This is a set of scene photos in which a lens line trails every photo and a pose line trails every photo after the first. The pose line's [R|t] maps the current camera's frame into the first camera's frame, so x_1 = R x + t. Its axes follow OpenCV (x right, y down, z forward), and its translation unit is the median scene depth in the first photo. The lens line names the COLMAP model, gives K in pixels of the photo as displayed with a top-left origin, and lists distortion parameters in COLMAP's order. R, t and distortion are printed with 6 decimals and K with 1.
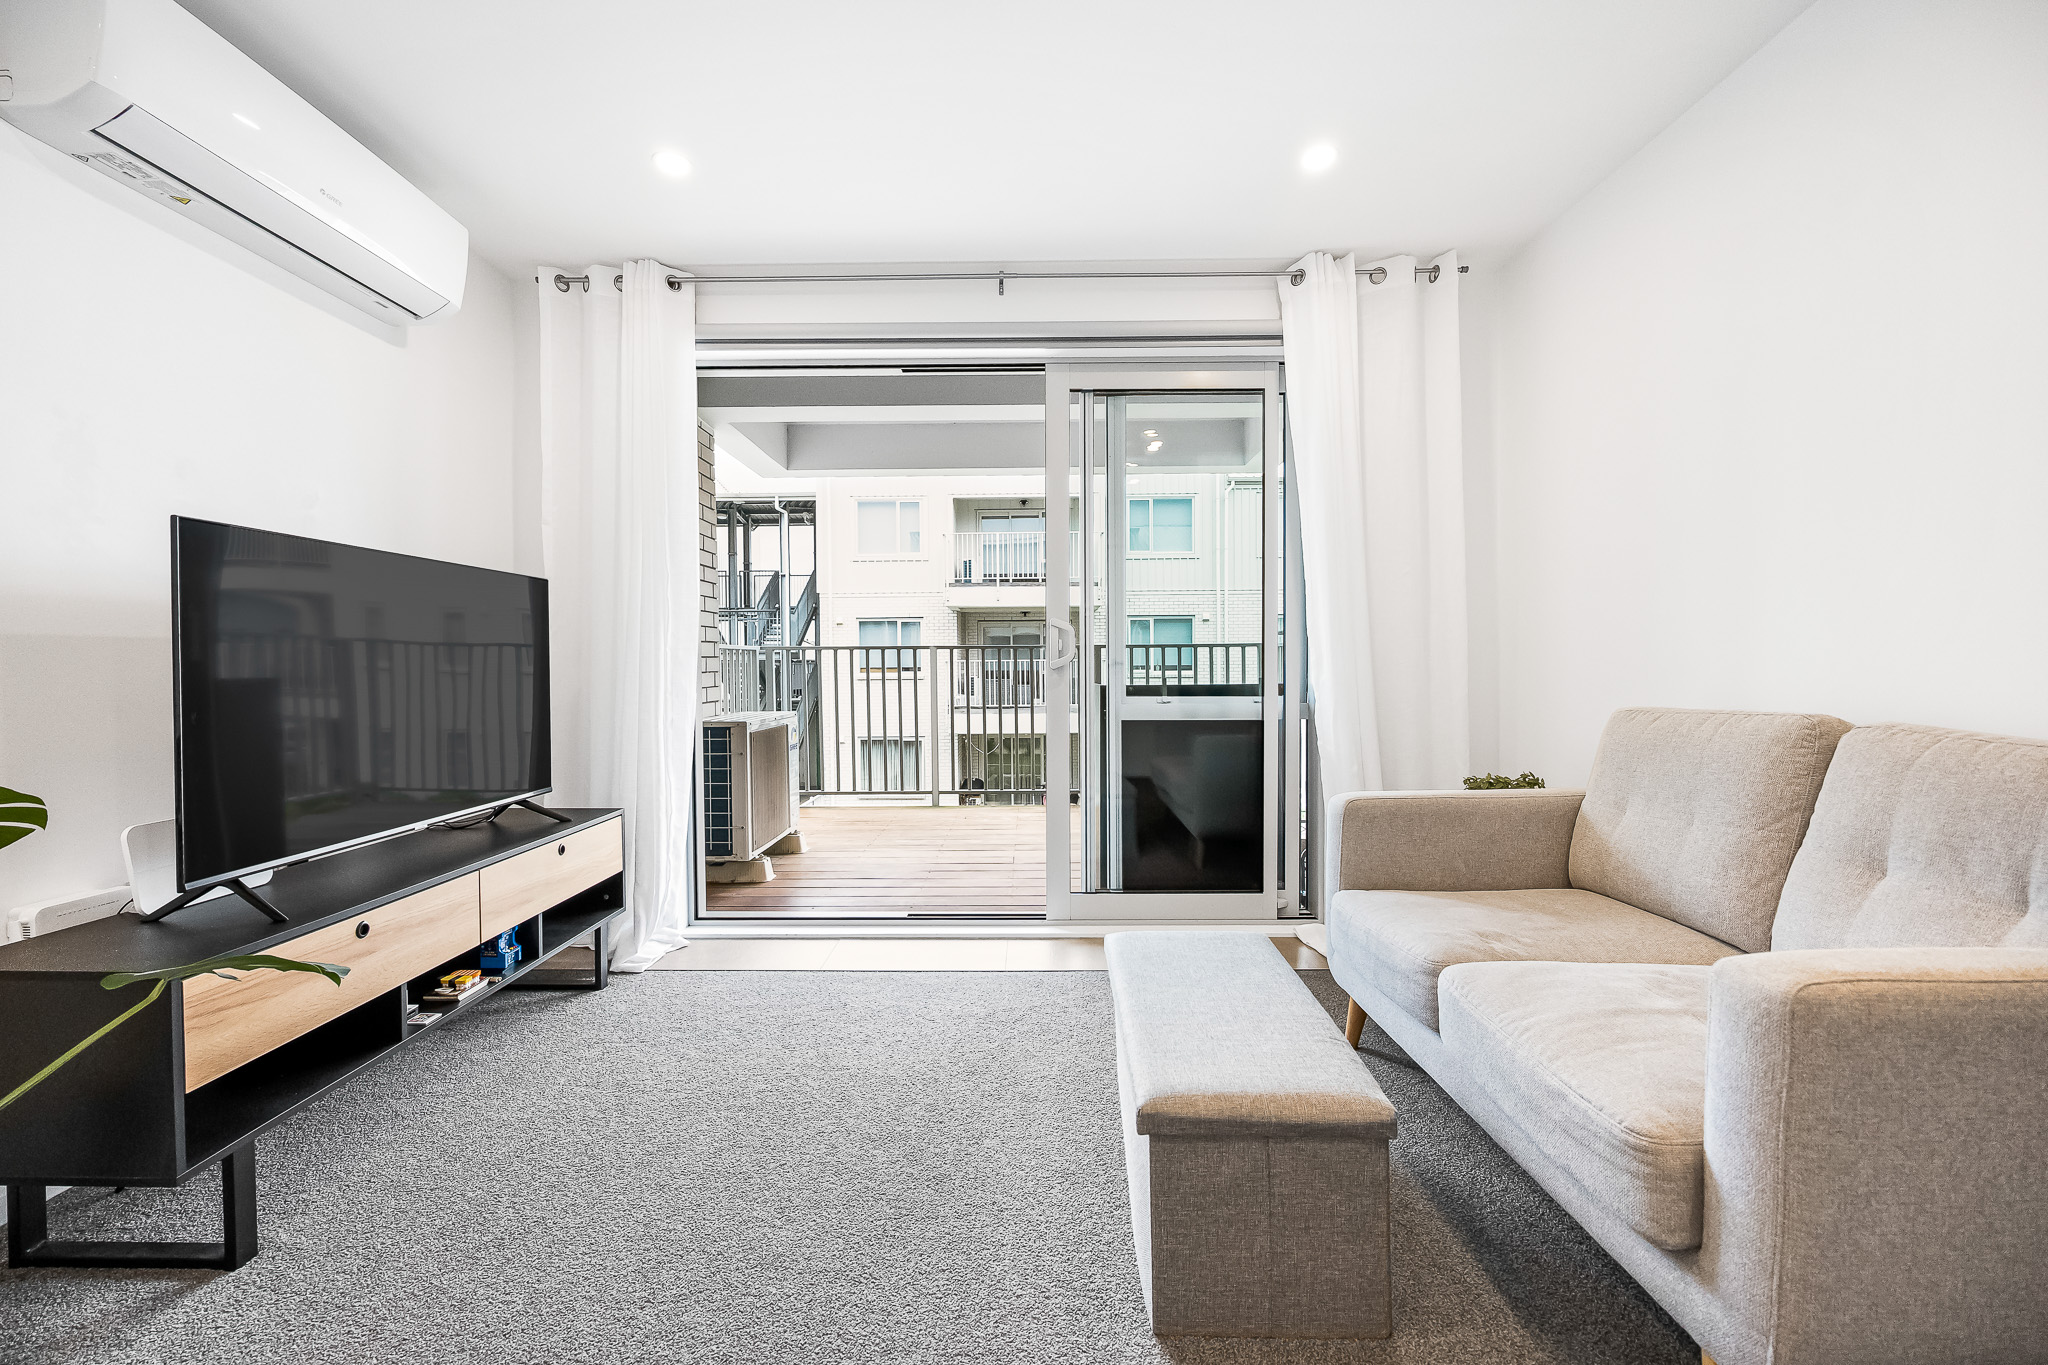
lens RADIAL K [[841.9, 0, 1023.5], [0, 841.9, 679.5], [0, 0, 1]] dist [-0.001723, -0.000407]
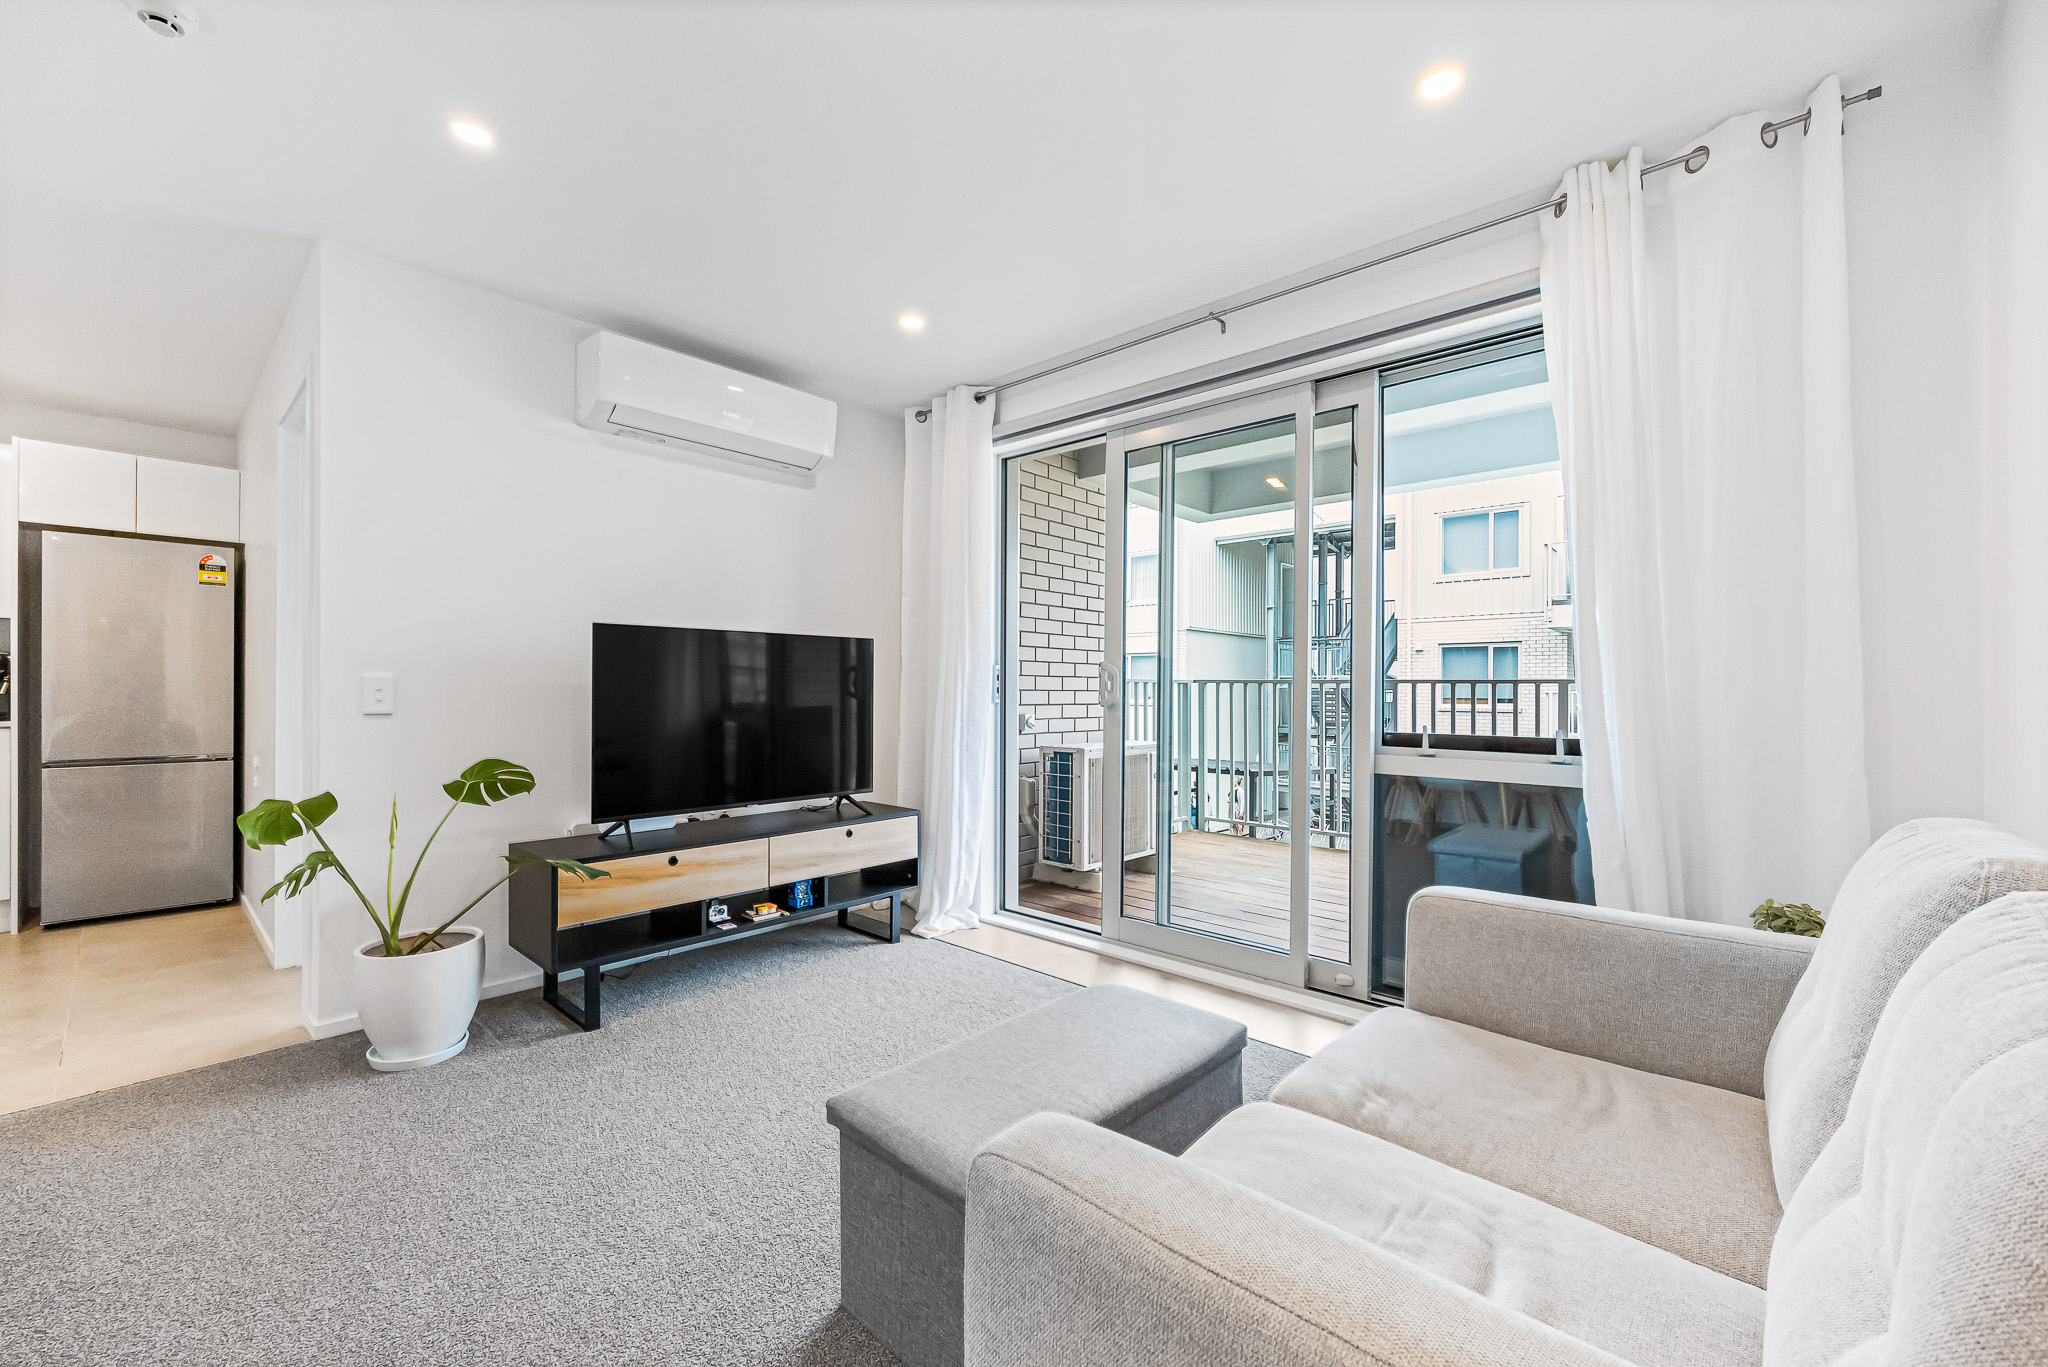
lens RADIAL K [[841.9, 0, 1050.5], [0, 841.9, 686.3], [0, 0, 1]] dist [-0.001723, -0.000407]
pose [[0.743428, 0.009129, -0.668753, 0.506289], [-0.023634, 0.999641, -0.012627, -0.025124], [0.668398, 0.025193, 0.743377, 0.143370]]
